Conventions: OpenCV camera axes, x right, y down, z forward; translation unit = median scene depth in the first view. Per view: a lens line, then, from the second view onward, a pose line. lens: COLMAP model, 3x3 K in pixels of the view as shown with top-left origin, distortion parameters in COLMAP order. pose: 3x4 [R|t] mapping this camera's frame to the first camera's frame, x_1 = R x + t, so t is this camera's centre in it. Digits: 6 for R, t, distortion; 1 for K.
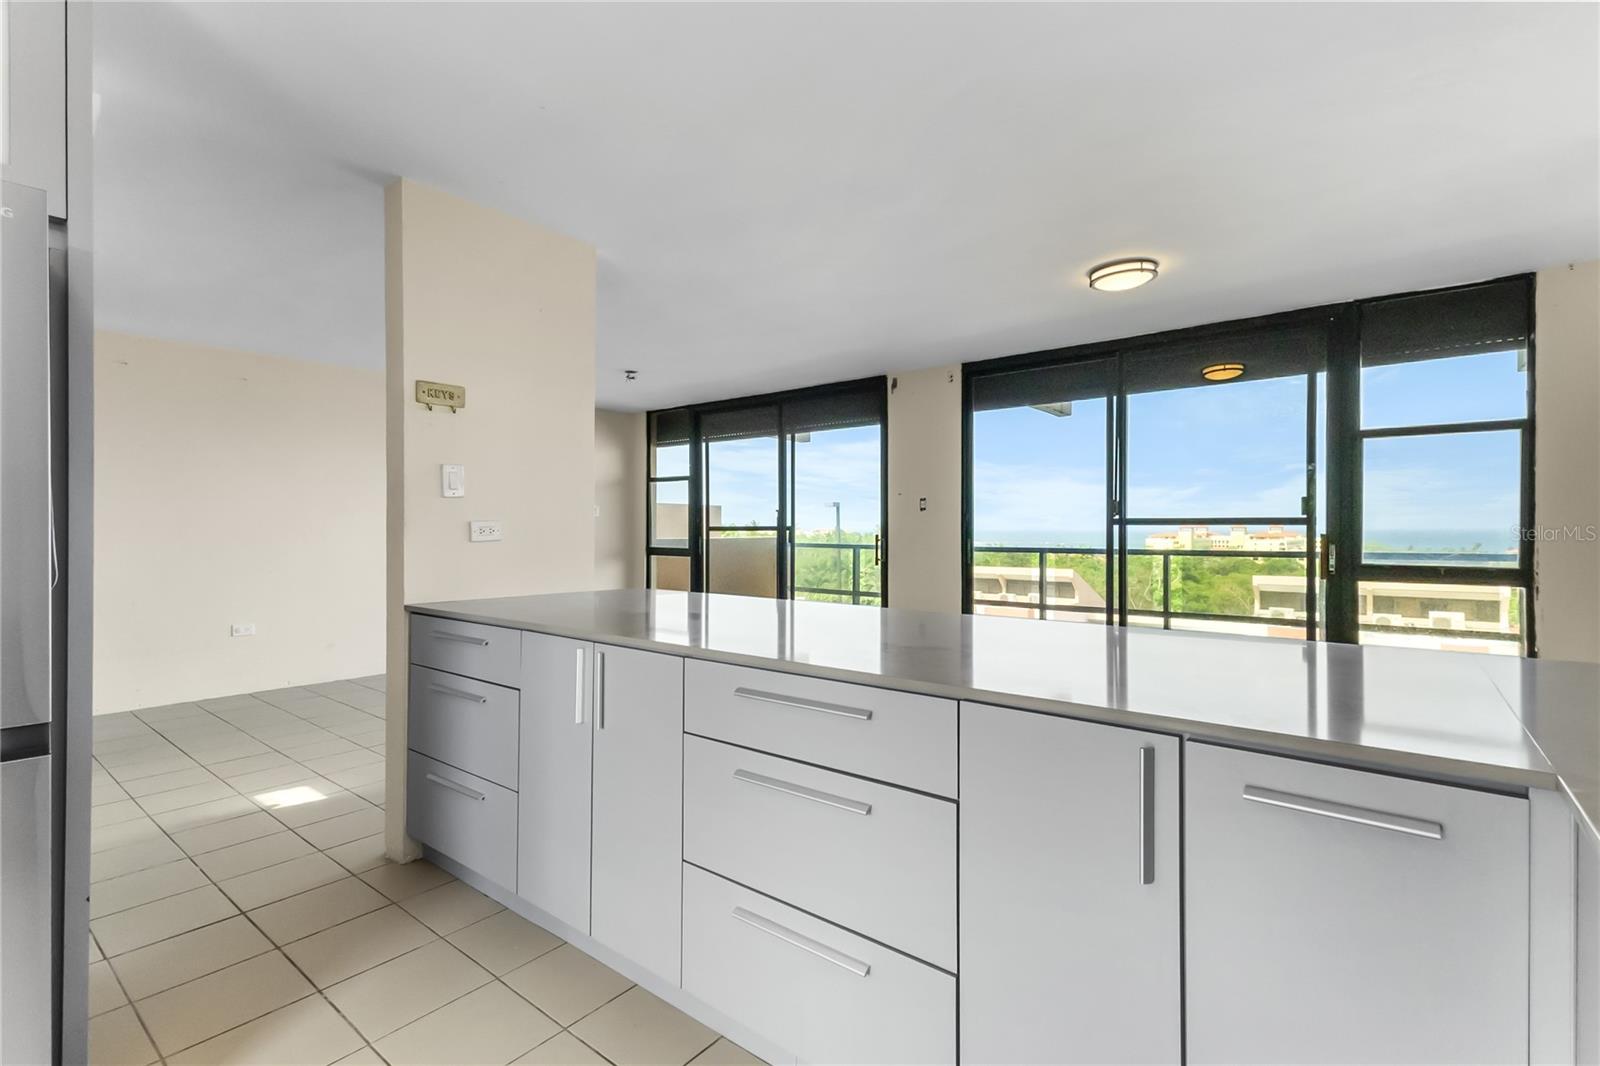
lens RADIAL K [[730.3, 0, 801.6], [0, 730.3, 529.8], [0, 0, 1]] dist [0.021706, -0.003370]
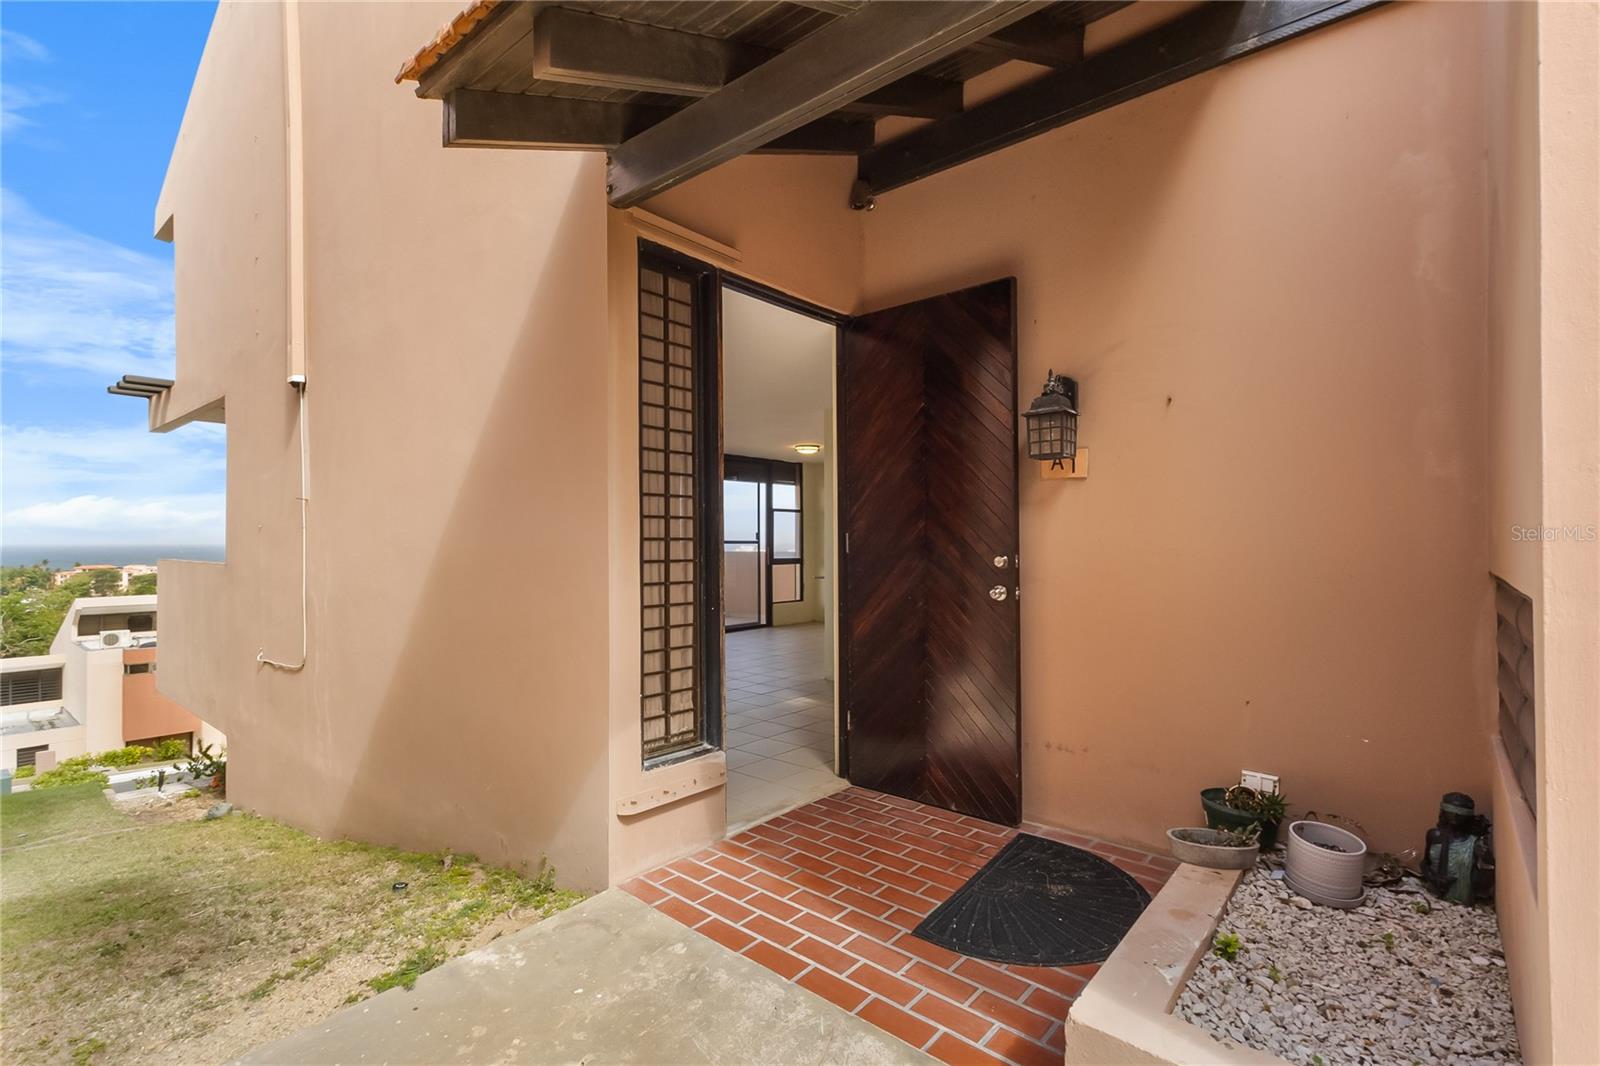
lens RADIAL K [[730.3, 0, 784.2], [0, 730.3, 541.2], [0, 0, 1]] dist [0.021706, -0.003370]
pose [[0.048859, -0.000596, 0.998805, -1.766596], [0.006208, 0.999981, 0.000293, -0.015290], [-0.998786, 0.006186, 0.048862, 0.791386]]
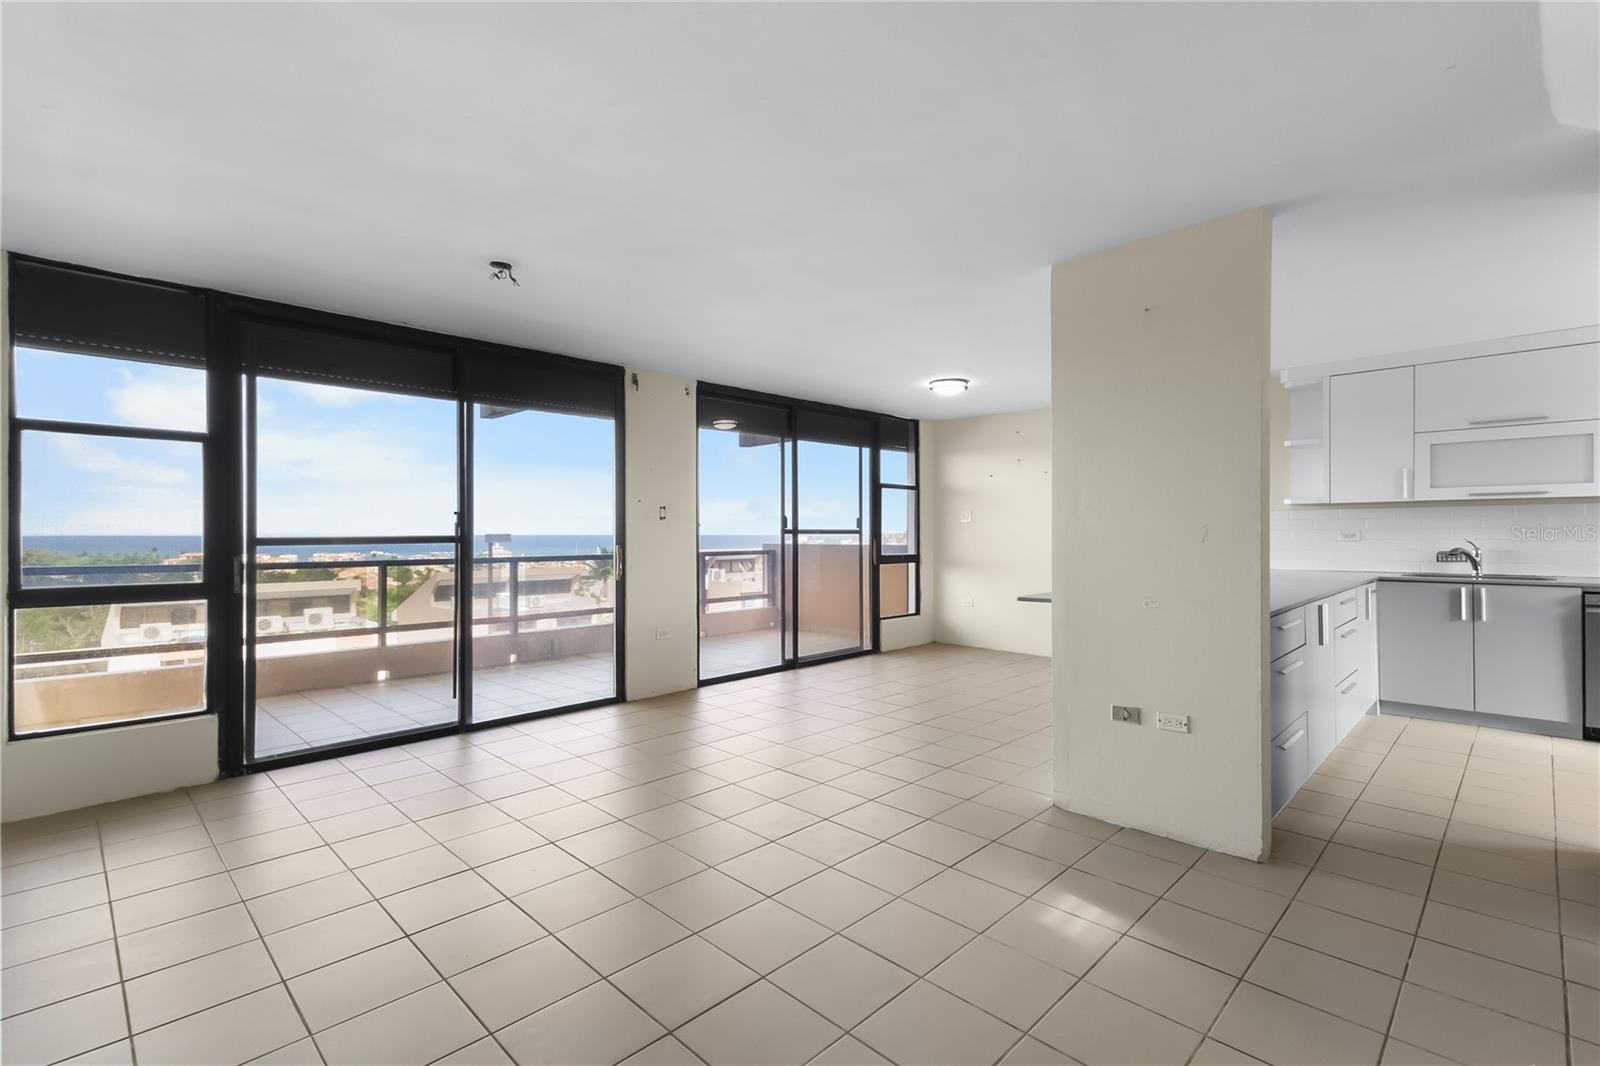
lens RADIAL K [[730.3, 0, 790.3], [0, 730.3, 530.1], [0, 0, 1]] dist [0.021706, -0.003370]
pose [[0.118382, 0.002680, 0.992965, -1.039366], [0.003653, 0.999988, -0.003134, -0.011289], [-0.992961, 0.003998, 0.118371, 0.958476]]
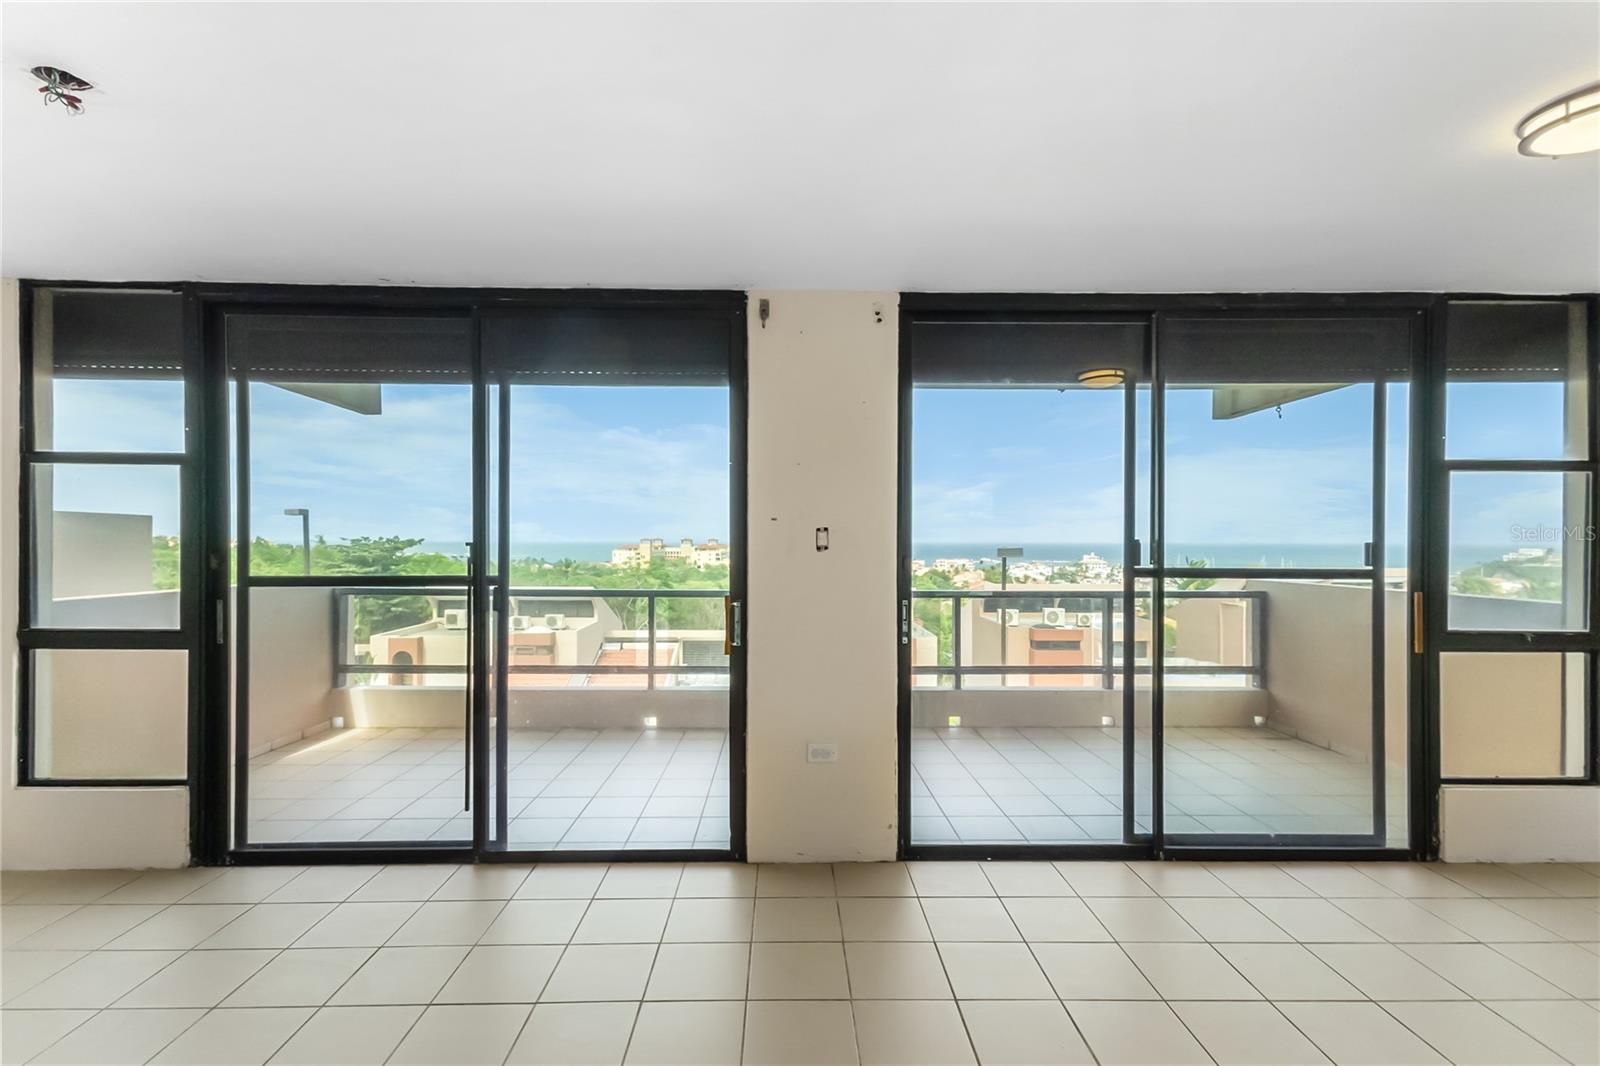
lens RADIAL K [[730.3, 0, 797.7], [0, 730.3, 542.2], [0, 0, 1]] dist [0.021706, -0.003370]
pose [[0.772487, 0.002499, 0.635025, -0.262575], [-0.002742, 0.999996, -0.000599, -0.042993], [-0.635024, -0.001278, 0.772491, 0.786860]]
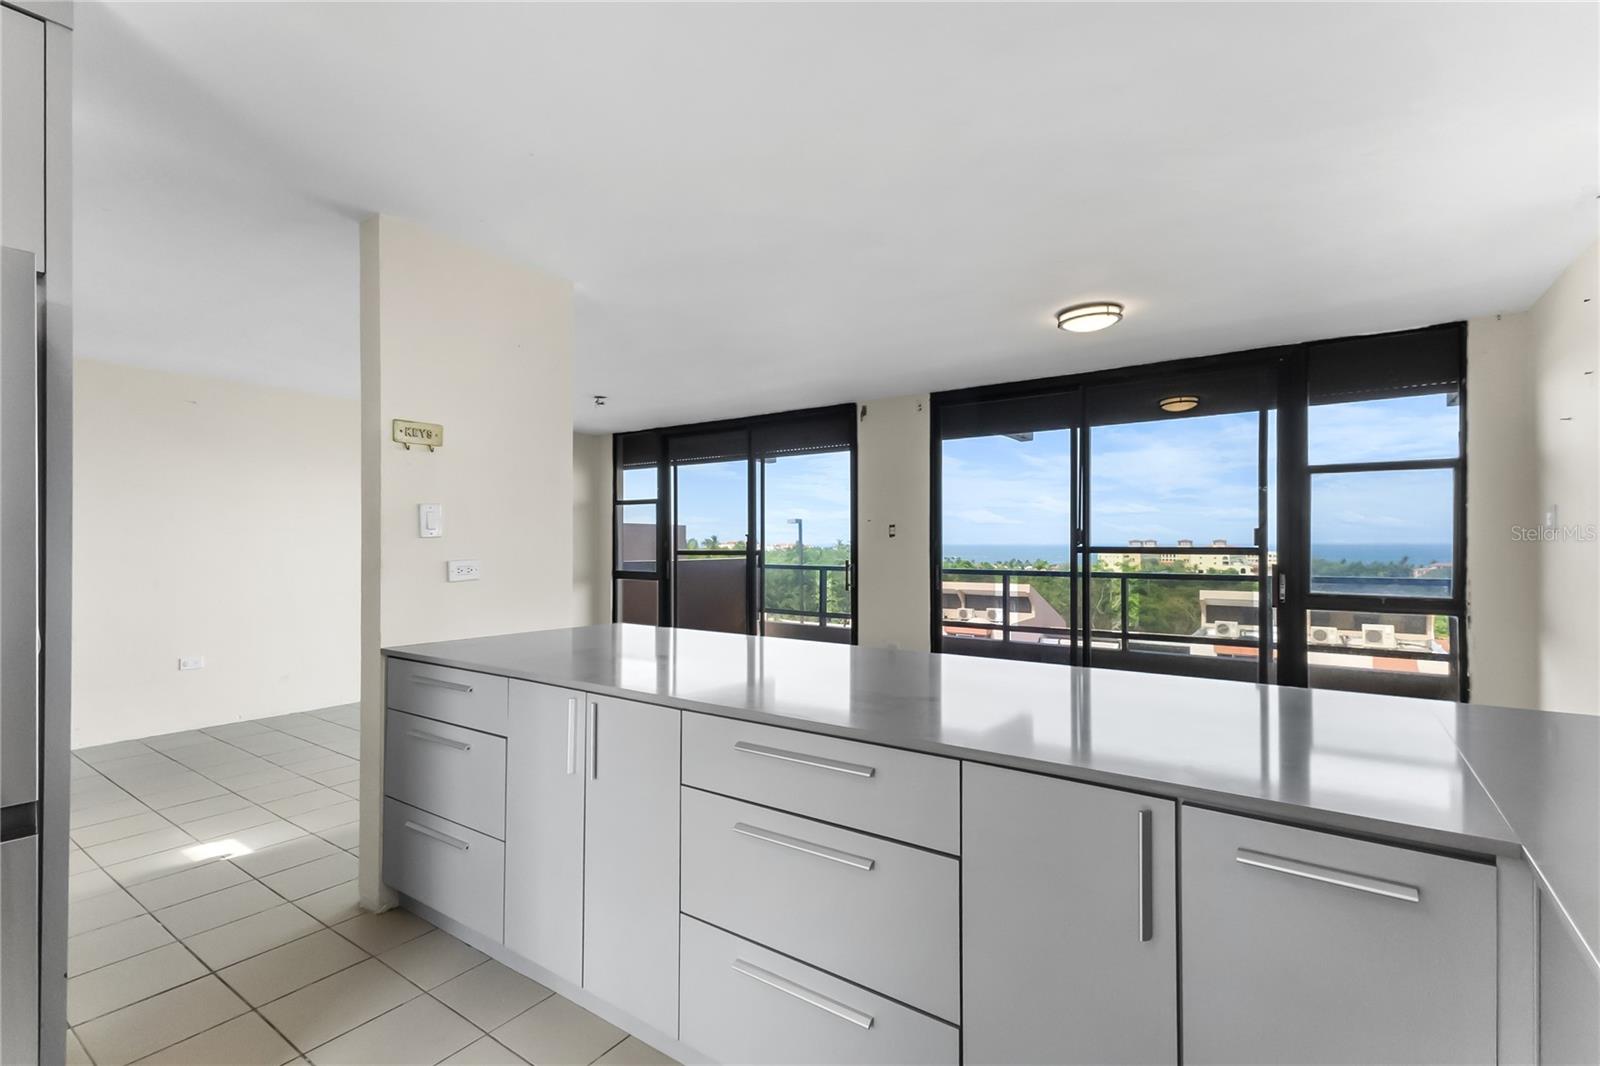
lens RADIAL K [[730.3, 0, 802.5], [0, 730.3, 541.9], [0, 0, 1]] dist [0.021706, -0.003370]
pose [[0.998429, -0.000358, 0.056031, -0.020538], [0.000528, 0.999995, -0.003029, -0.022228], [-0.056029, 0.003053, 0.998424, -0.007319]]
